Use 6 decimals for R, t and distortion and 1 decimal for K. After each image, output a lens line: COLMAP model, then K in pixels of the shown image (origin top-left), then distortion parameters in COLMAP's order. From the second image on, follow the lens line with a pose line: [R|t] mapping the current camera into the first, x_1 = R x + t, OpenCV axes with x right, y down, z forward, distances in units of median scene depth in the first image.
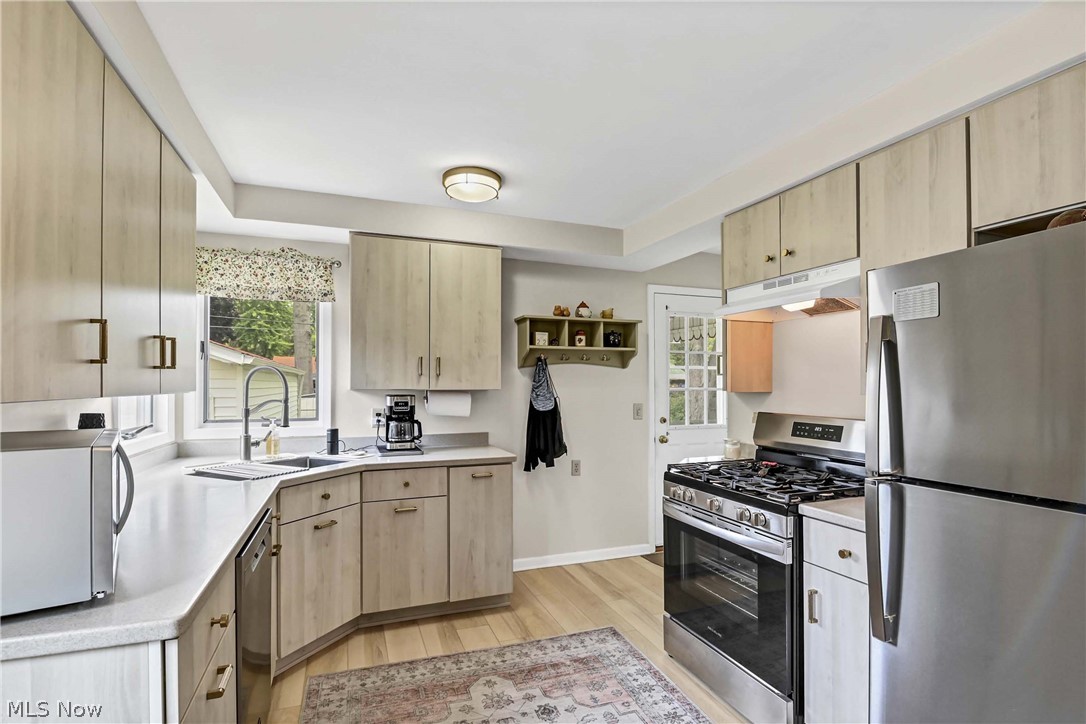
lens RADIAL K [[503.5, 0, 539.7], [0, 503.5, 378.5], [0, 0, 1]] dist [0.001039, 0.000234]
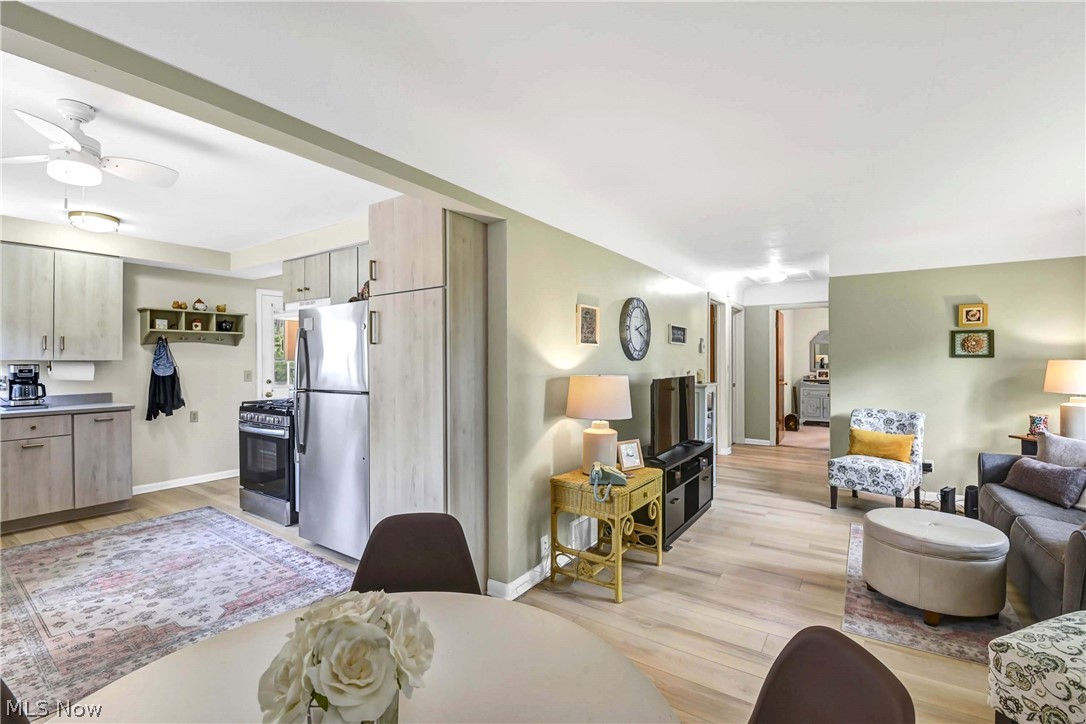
lens RADIAL K [[496.1, 0, 550.1], [0, 496.1, 357.9], [0, 0, 1]] dist [-0.005031, -0.006289]
pose [[0.826299, -0.000609, 0.563232, 0.147080], [-0.001796, 0.999991, 0.003716, 0.008624], [-0.563229, -0.004082, 0.826291, -0.876590]]
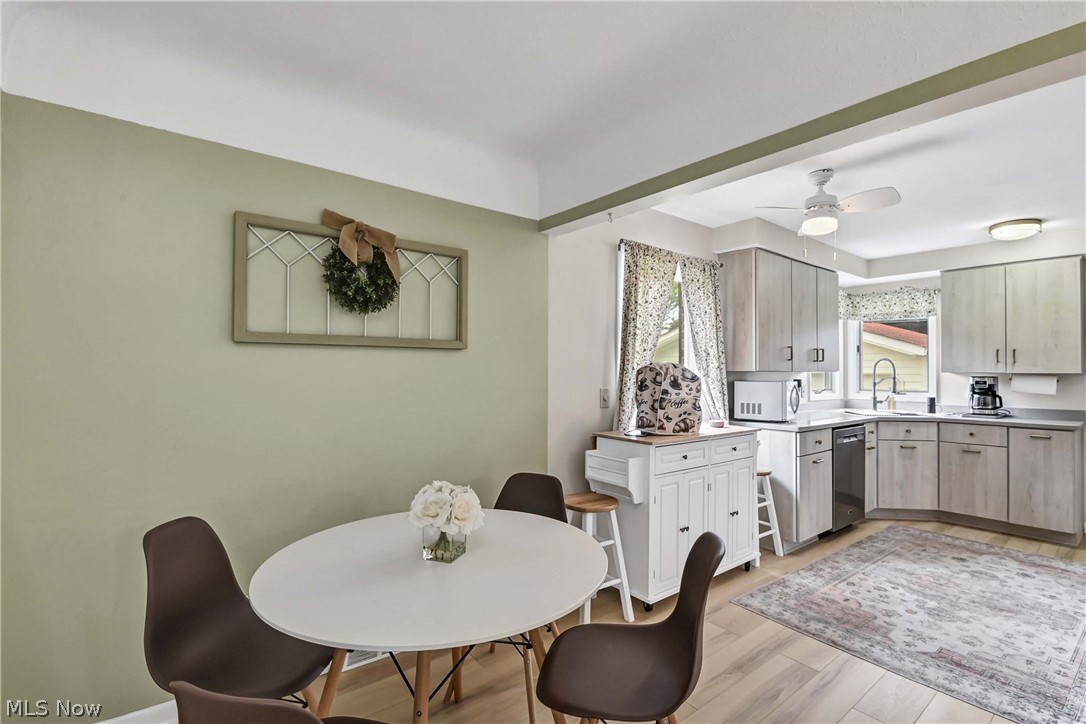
lens RADIAL K [[496.1, 0, 527.8], [0, 496.1, 362.6], [0, 0, 1]] dist [-0.005031, -0.006289]
pose [[0.255499, -0.013767, -0.966711, 0.789265], [-0.000111, 0.999898, -0.014269, 0.014091], [0.966809, 0.003753, 0.255471, -0.641828]]
